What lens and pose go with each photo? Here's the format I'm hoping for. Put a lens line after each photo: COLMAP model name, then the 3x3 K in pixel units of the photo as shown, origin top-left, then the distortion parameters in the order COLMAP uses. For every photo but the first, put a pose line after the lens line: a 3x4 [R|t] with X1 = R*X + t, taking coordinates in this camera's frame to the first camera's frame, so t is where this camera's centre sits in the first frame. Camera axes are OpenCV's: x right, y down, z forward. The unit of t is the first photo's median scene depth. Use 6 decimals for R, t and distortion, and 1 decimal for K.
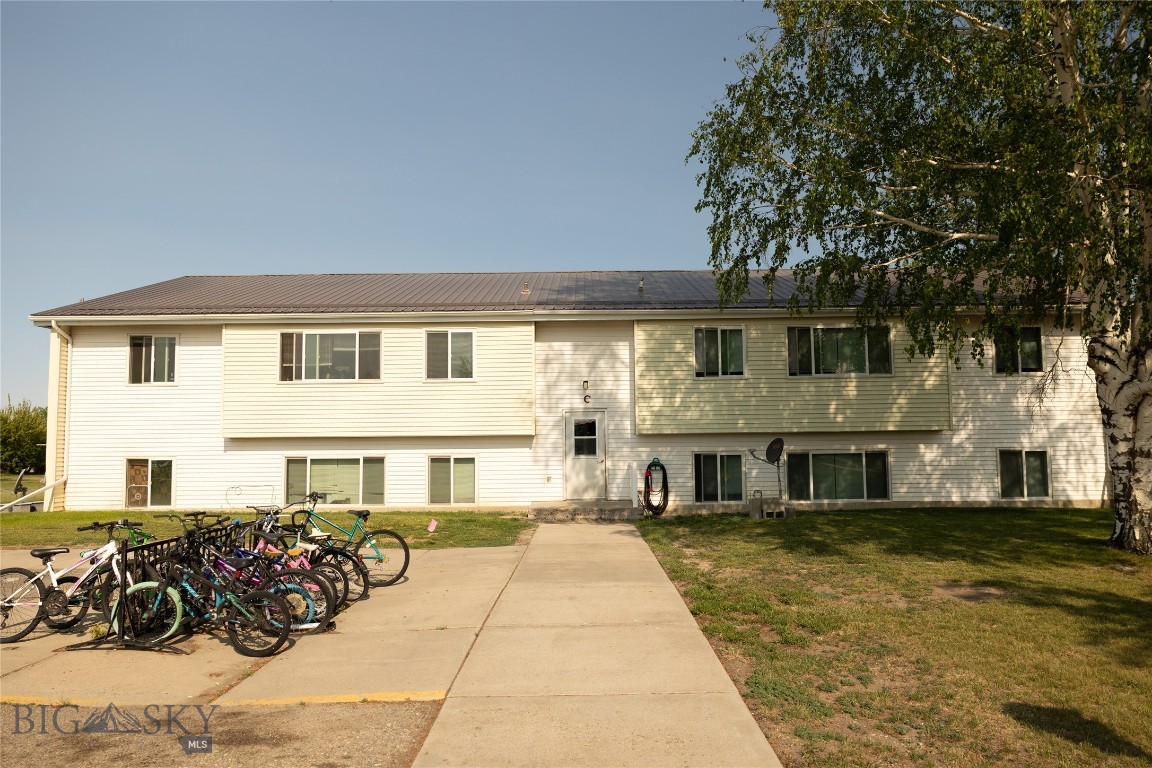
lens RADIAL K [[773.5, 0, 578.9], [0, 773.5, 385.0], [0, 0, 1]] dist [-0.001554, 0.000927]
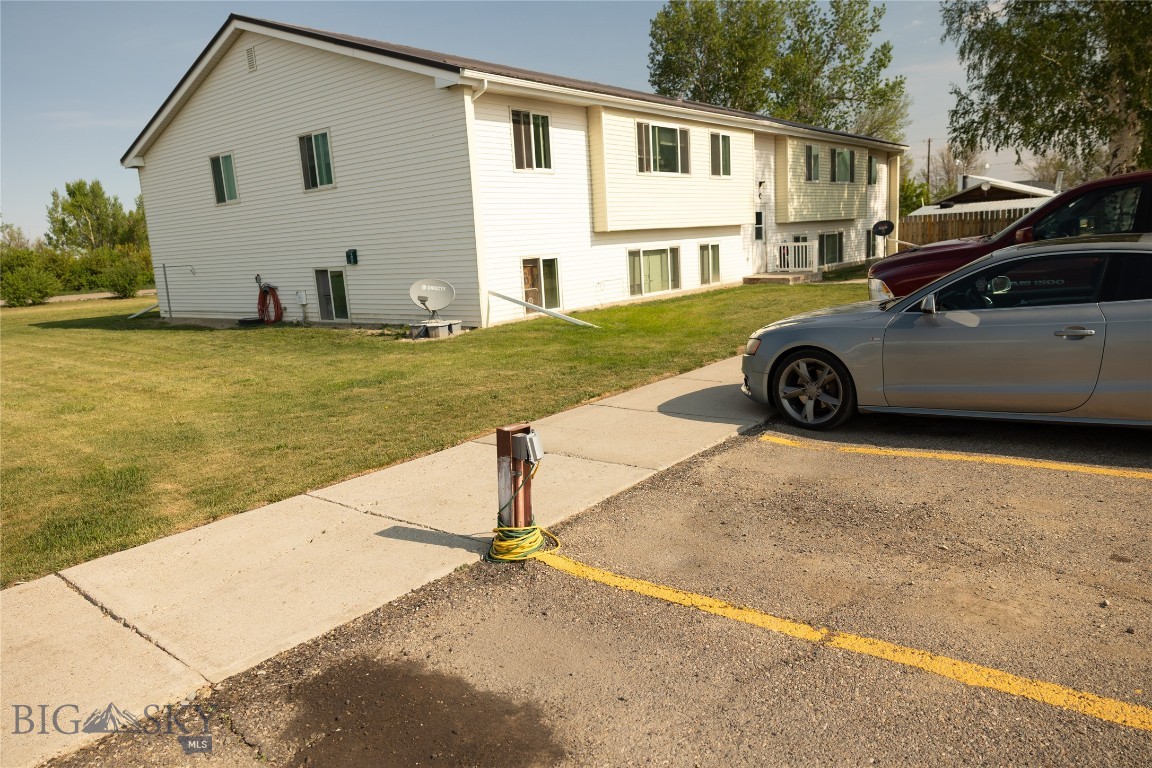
lens RADIAL K [[773.5, 0, 578.9], [0, 773.5, 385.0], [0, 0, 1]] dist [-0.001554, 0.000927]
pose [[0.632087, -0.169293, 0.756178, -1.221260], [0.002839, 0.976343, 0.216211, 0.046496], [-0.774892, -0.134517, 0.617614, 0.394274]]
